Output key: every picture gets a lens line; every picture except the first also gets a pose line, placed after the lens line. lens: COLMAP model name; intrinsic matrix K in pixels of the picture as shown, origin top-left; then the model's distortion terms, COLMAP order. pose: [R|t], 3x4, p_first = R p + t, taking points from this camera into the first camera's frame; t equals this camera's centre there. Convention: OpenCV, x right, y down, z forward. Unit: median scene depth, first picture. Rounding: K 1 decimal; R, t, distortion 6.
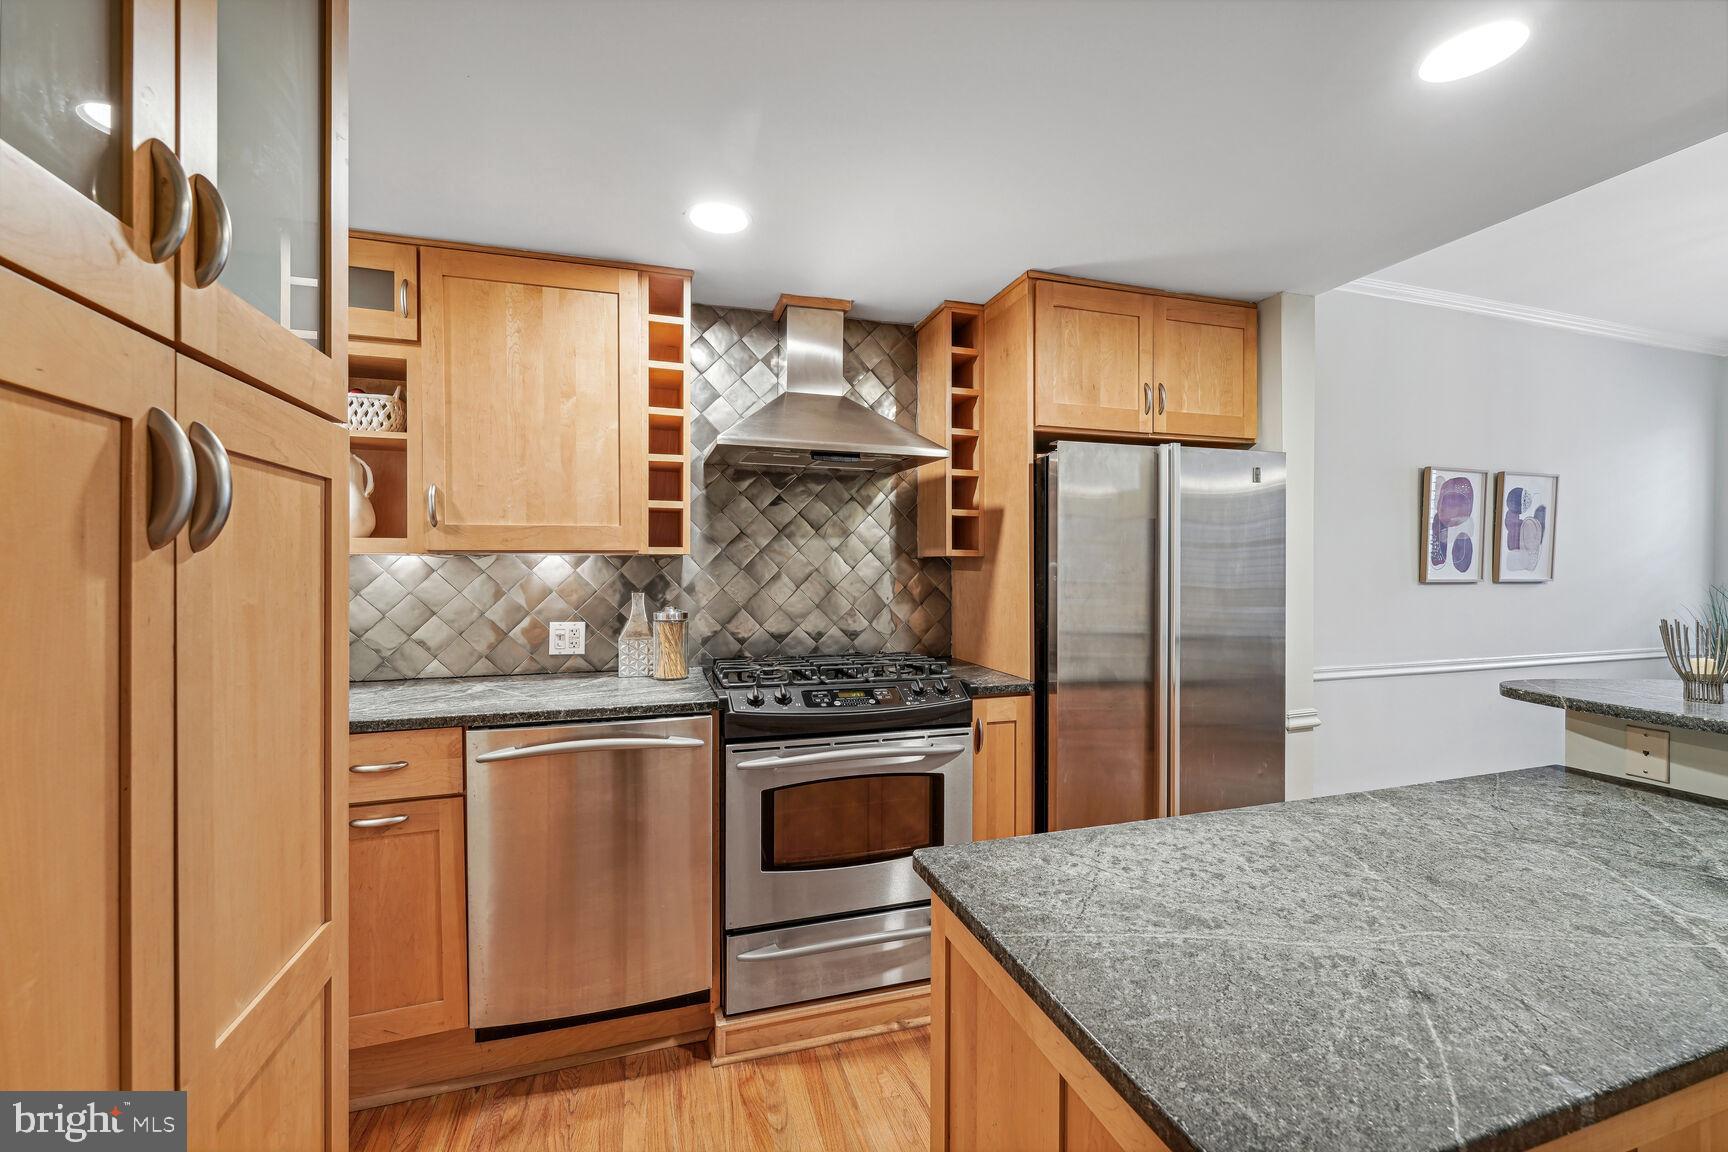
lens RADIAL K [[689.2, 0, 858.6], [0, 689.2, 568.3], [0, 0, 1]] dist [-0.000207, -0.000056]
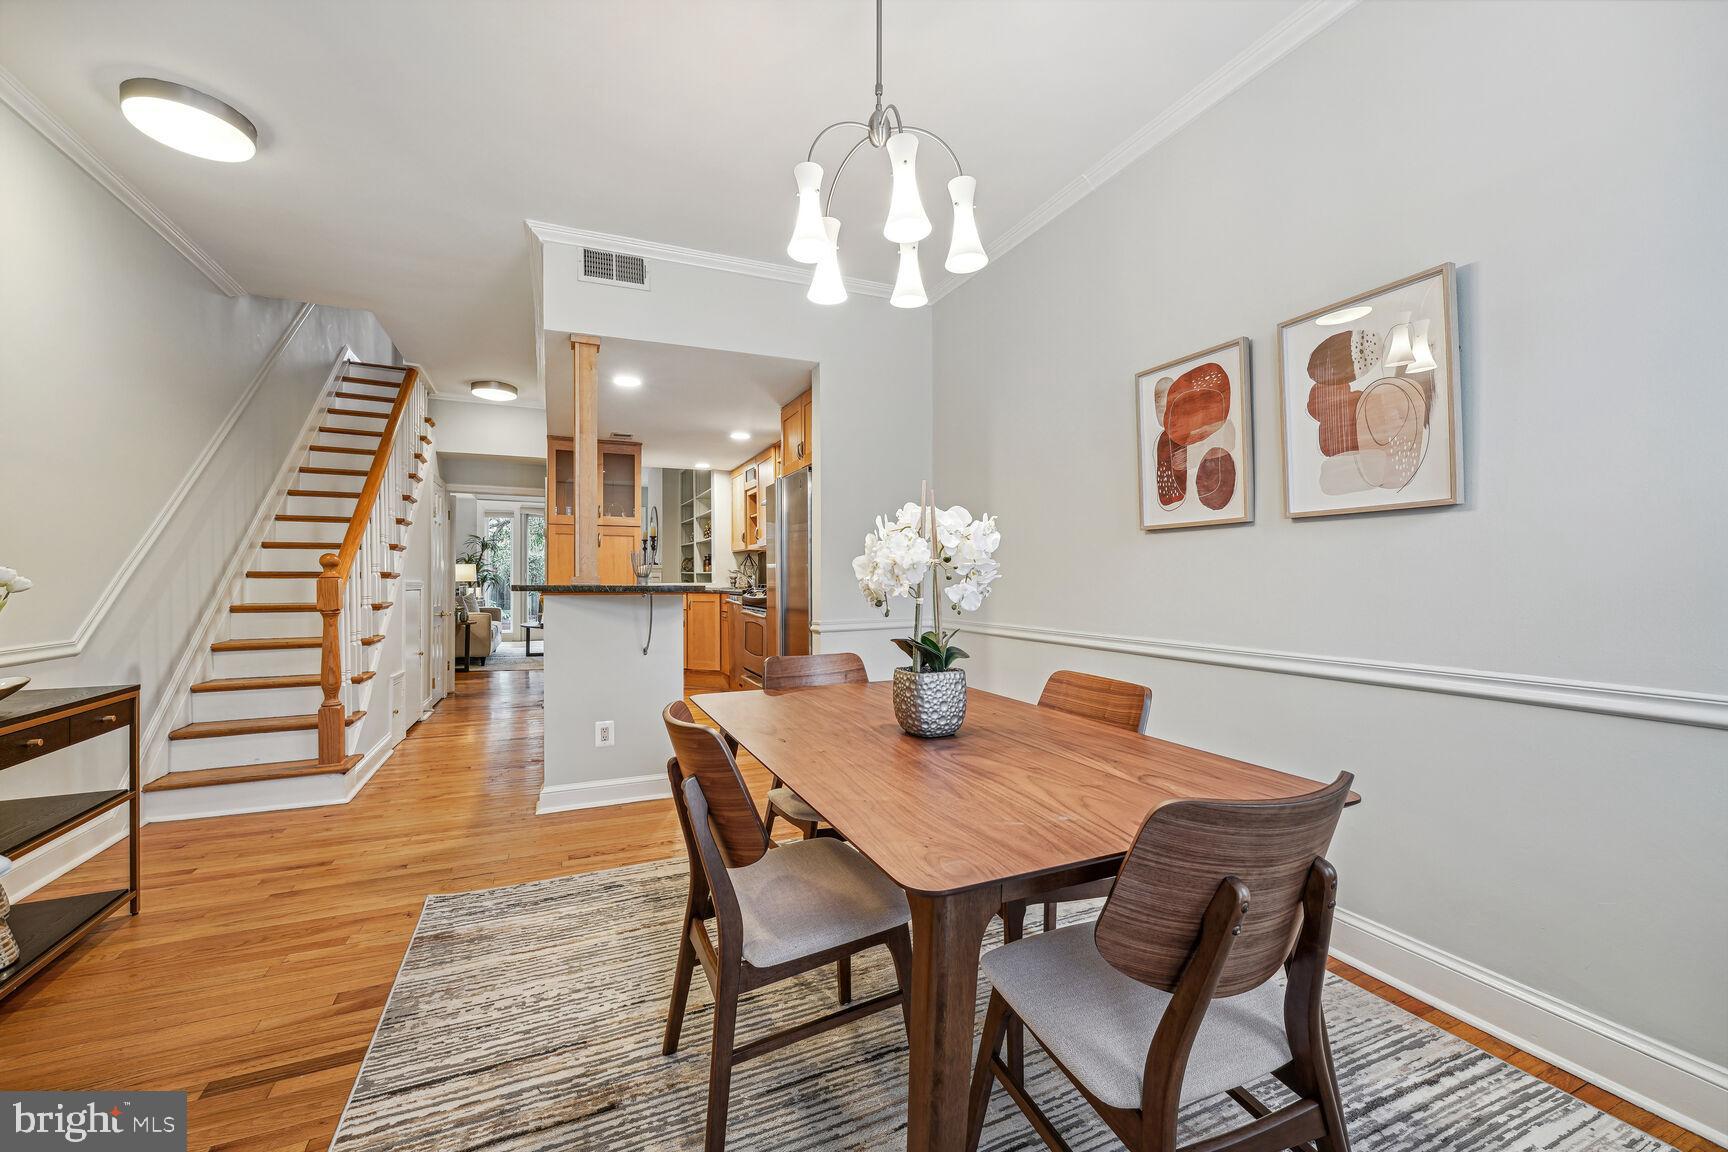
lens RADIAL K [[689.2, 0, 866.0], [0, 689.2, 573.7], [0, 0, 1]] dist [-0.000207, -0.000056]
pose [[0.114305, -0.008960, -0.993405, 2.413895], [0.001141, 0.999960, -0.008888, 0.115917], [0.993445, -0.000118, 0.114310, 0.984138]]
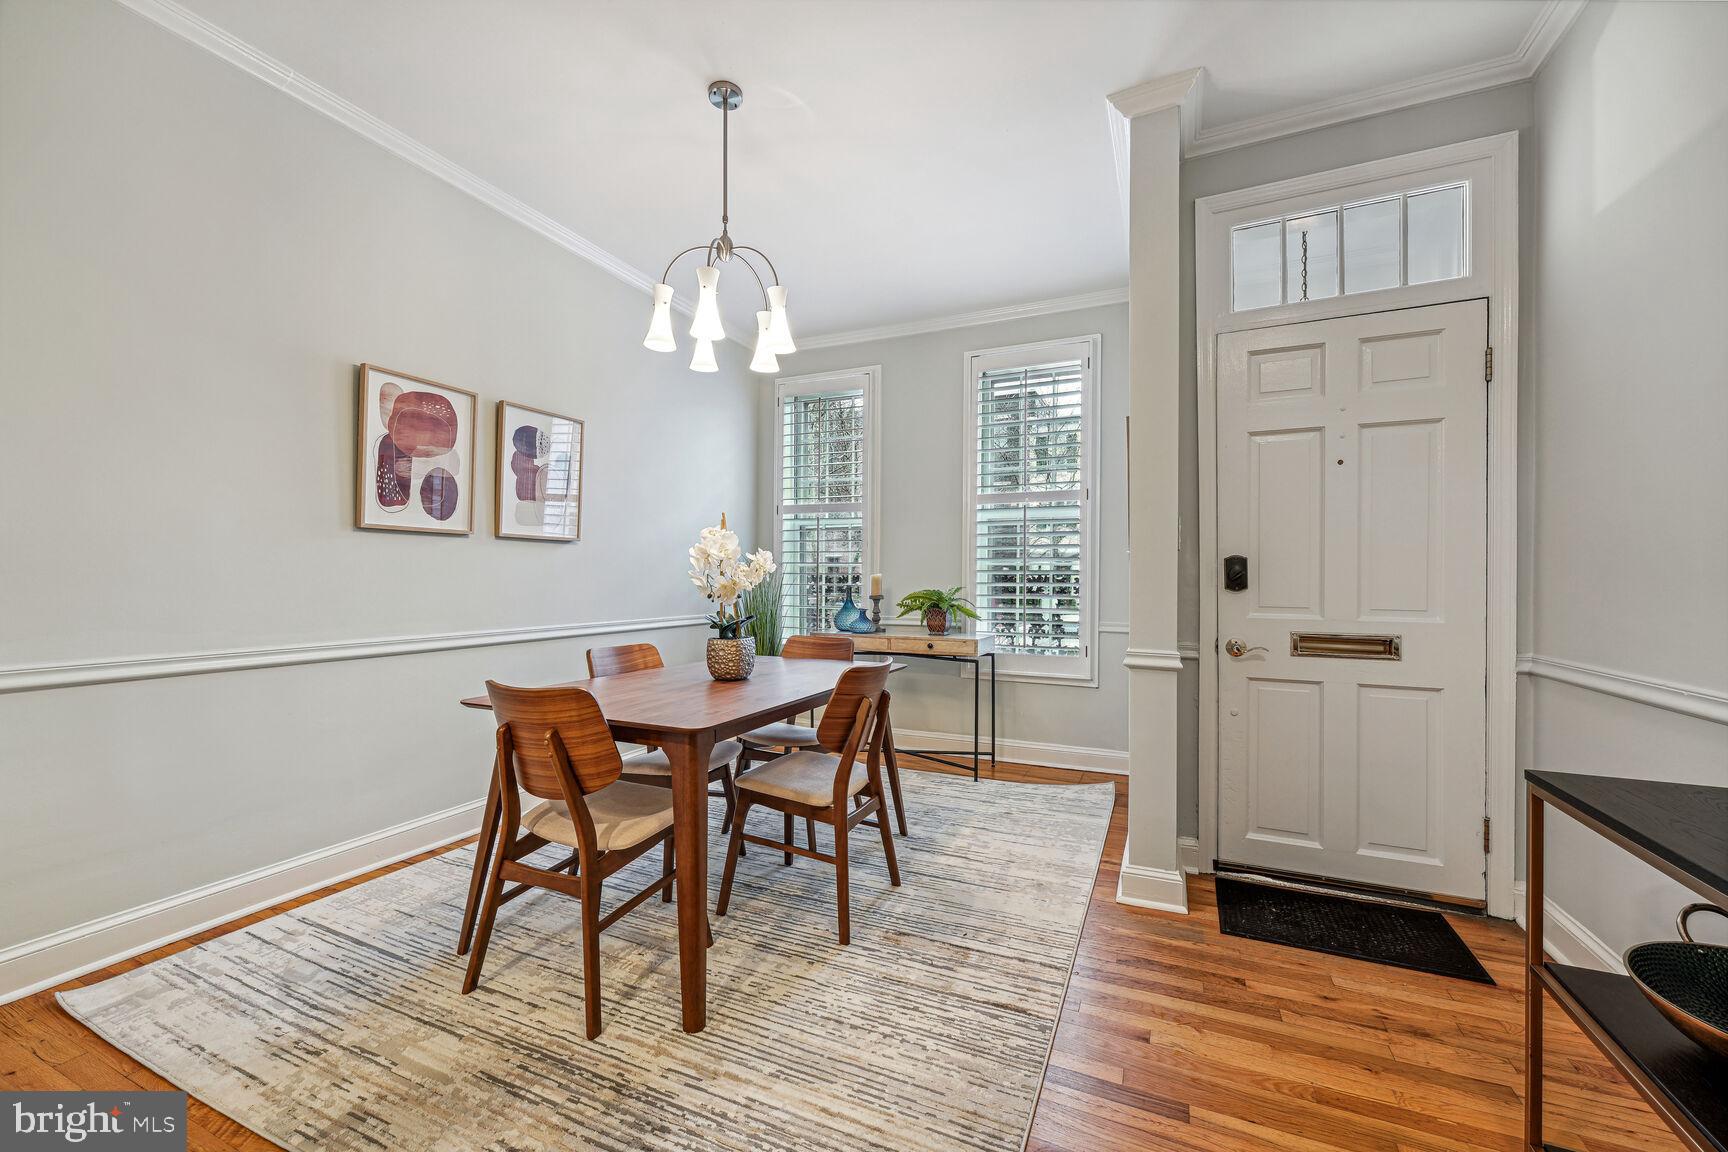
lens RADIAL K [[689.2, 0, 860.0], [0, 689.2, 577.3], [0, 0, 1]] dist [-0.000207, -0.000056]
pose [[0.672831, 0.002154, 0.739793, 1.022949], [-0.000906, 0.999997, -0.002088, 0.114558], [-0.739795, 0.000735, 0.672831, 0.234636]]
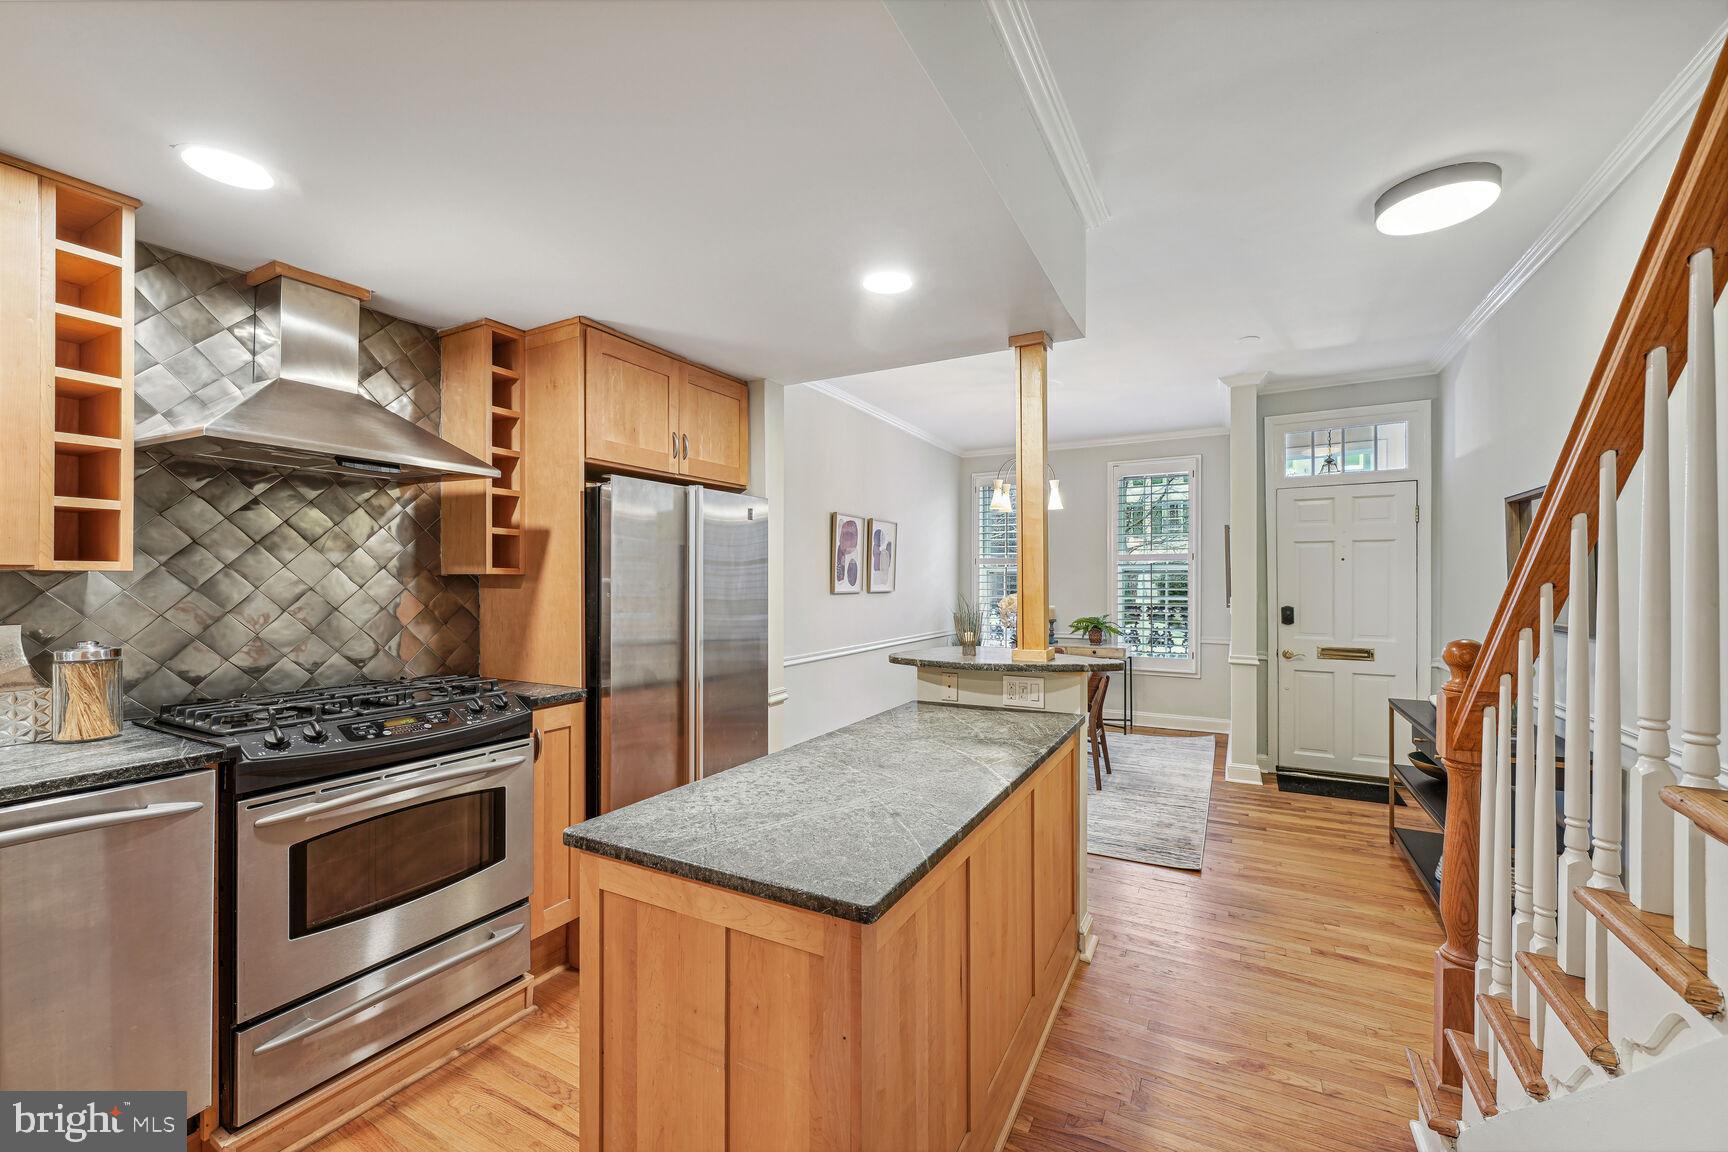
lens RADIAL K [[689.2, 0, 858.4], [0, 689.2, 579.8], [0, 0, 1]] dist [-0.000207, -0.000056]
pose [[0.725310, -0.000707, 0.688422, -0.186692], [0.003699, 0.999989, -0.002870, -0.005263], [-0.688412, 0.004628, 0.725305, -0.101427]]
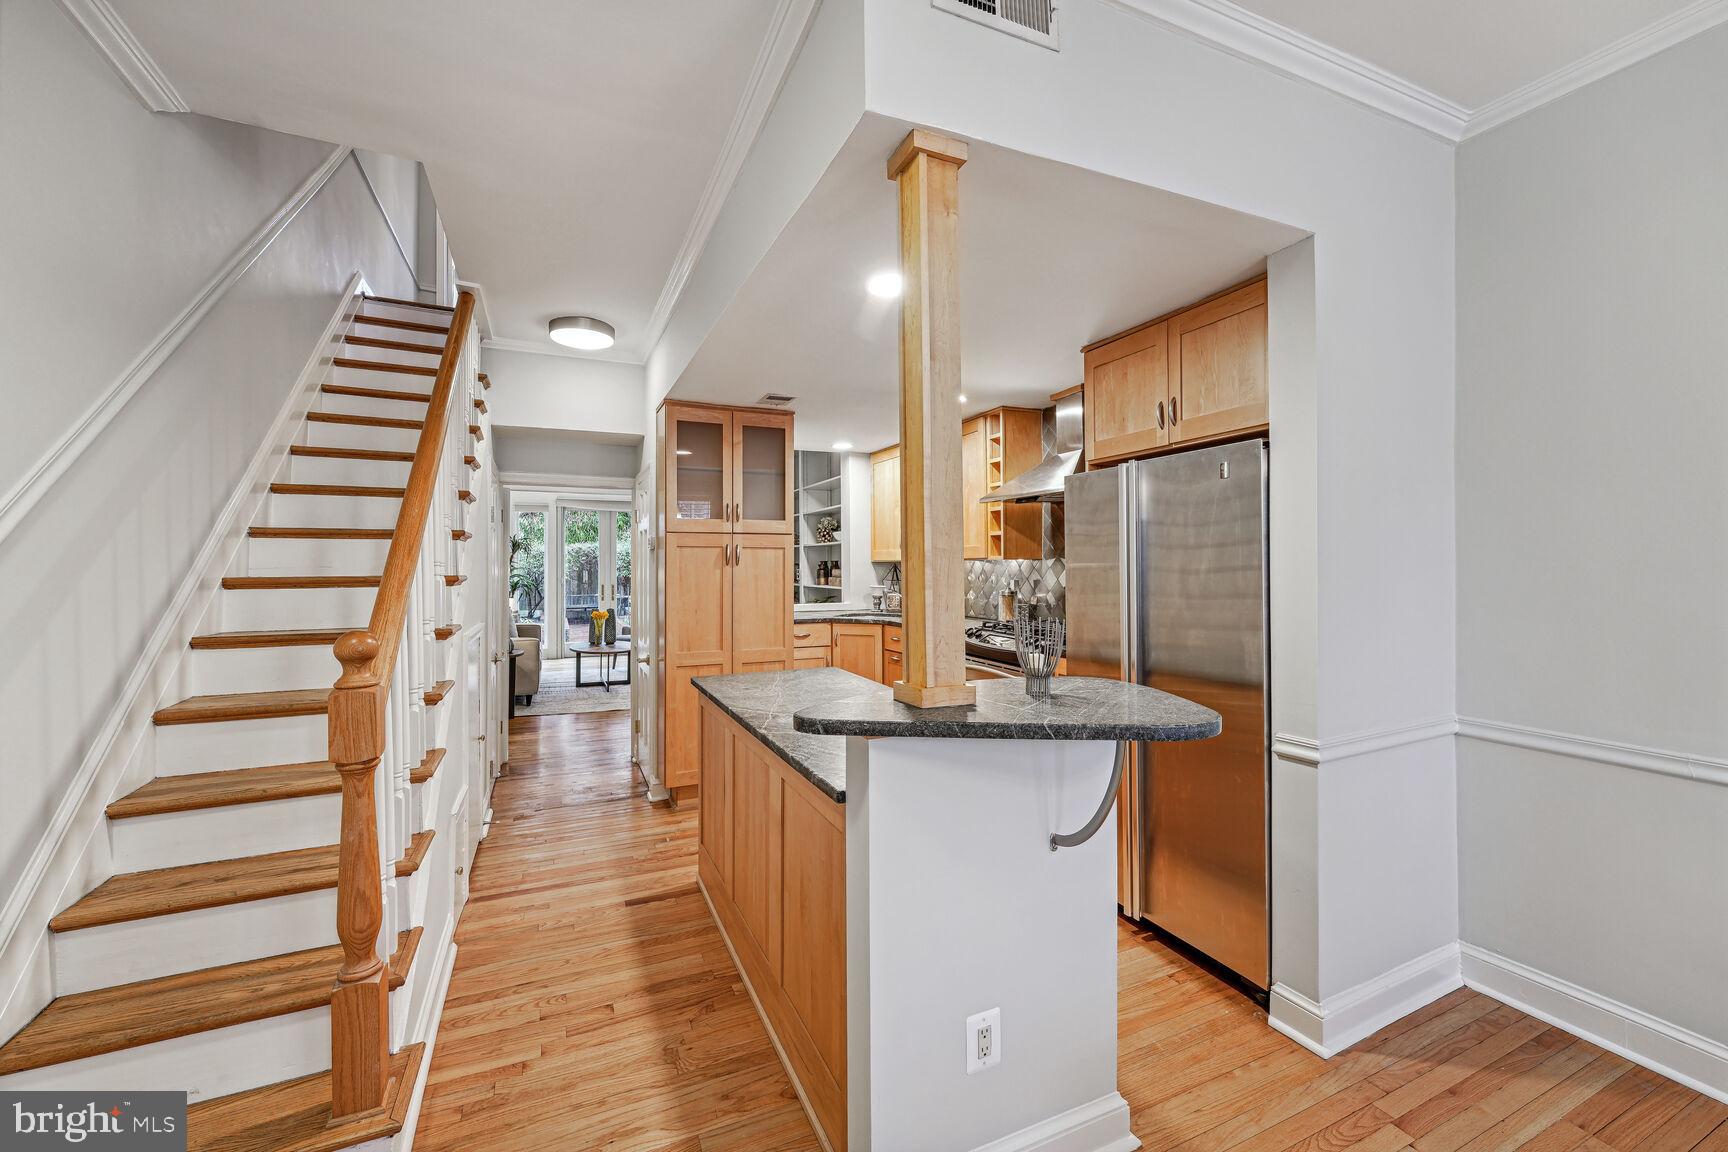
lens RADIAL K [[689.2, 0, 862.0], [0, 689.2, 557.2], [0, 0, 1]] dist [-0.000207, -0.000056]
pose [[0.117153, -0.012486, -0.993035, 1.504466], [0.003855, 0.999919, -0.012117, -0.005632], [0.993106, -0.002409, 0.117192, 0.398776]]
